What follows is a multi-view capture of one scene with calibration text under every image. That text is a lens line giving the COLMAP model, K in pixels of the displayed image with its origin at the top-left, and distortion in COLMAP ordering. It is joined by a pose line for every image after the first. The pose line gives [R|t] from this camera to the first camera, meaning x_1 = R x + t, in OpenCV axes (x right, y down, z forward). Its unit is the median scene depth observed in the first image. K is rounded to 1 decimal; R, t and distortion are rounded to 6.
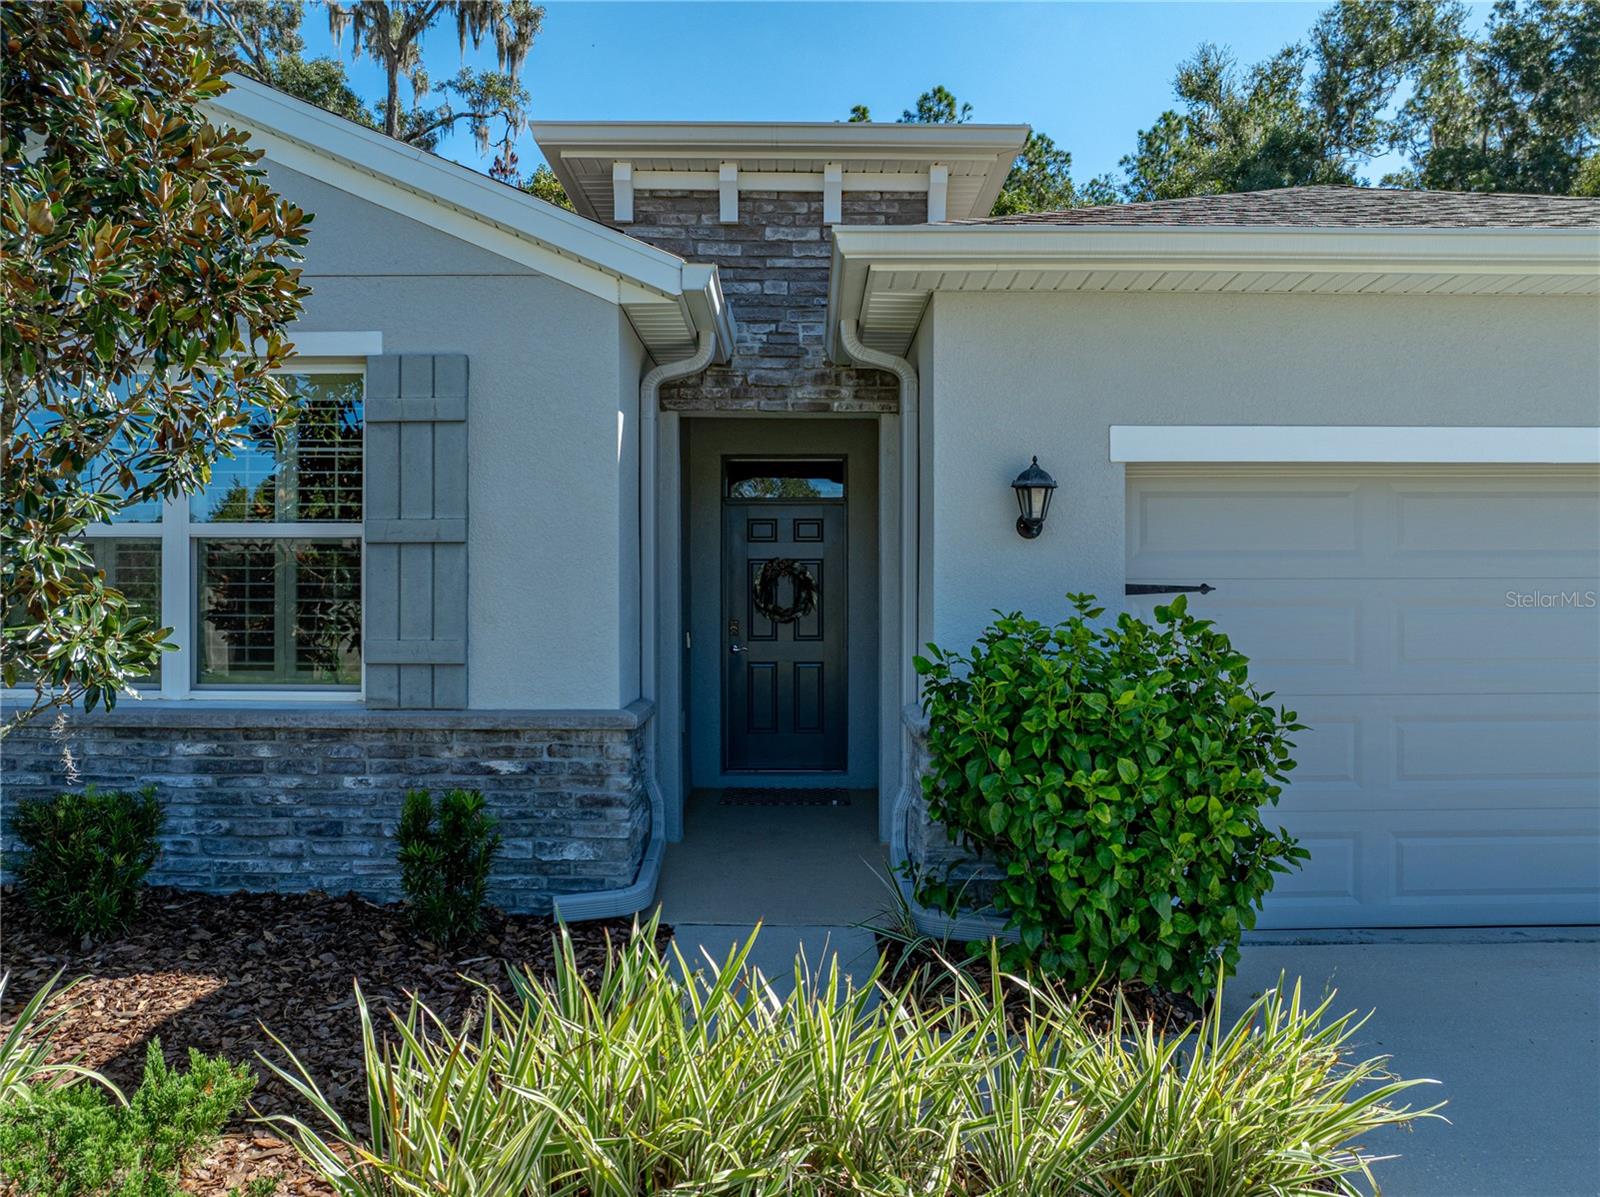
lens RADIAL K [[1133.8, 0, 800.0], [0, 1133.8, 598.5], [0, 0, 1]] dist [-0.043002, 0.000965]
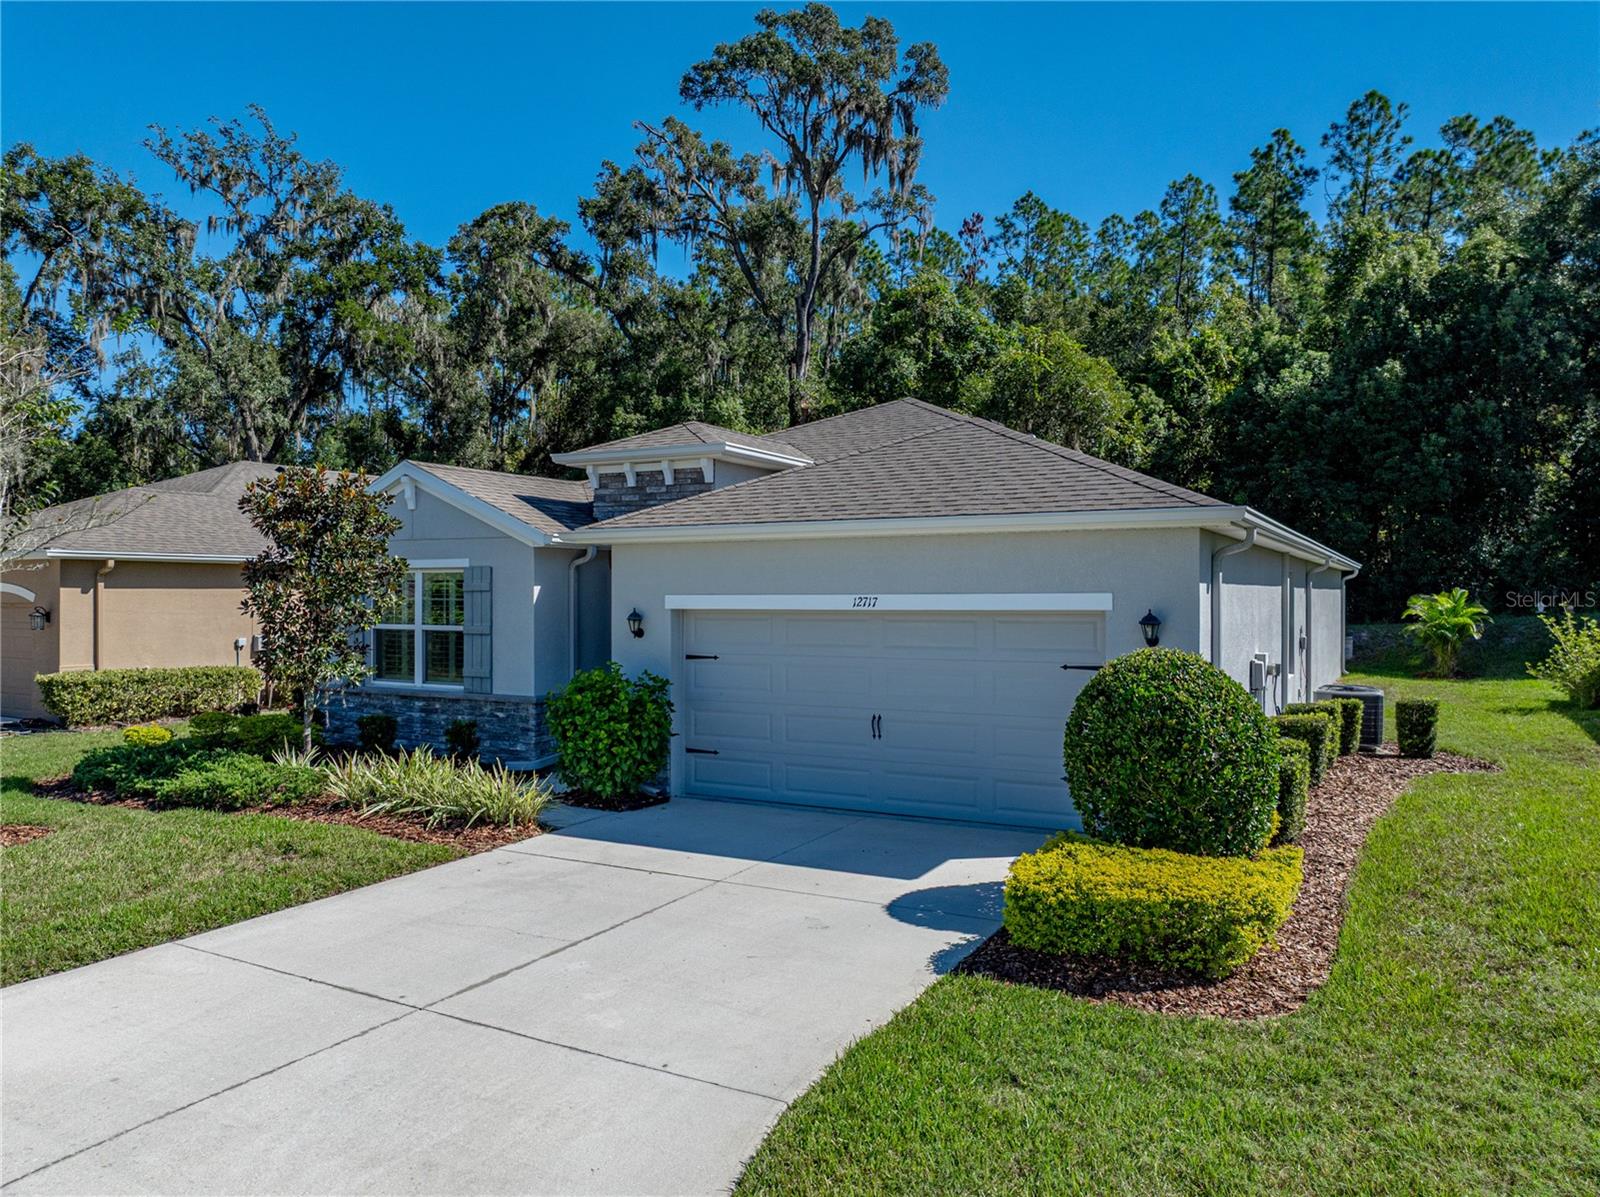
lens RADIAL K [[1133.8, 0, 800.0], [0, 1133.8, 598.5], [0, 0, 1]] dist [-0.043002, 0.000965]
pose [[0.876359, 0.000649, -0.481657, 0.425877], [0.000582, 0.999997, 0.002406, -0.035671], [0.481657, -0.002389, 0.876356, -0.267988]]
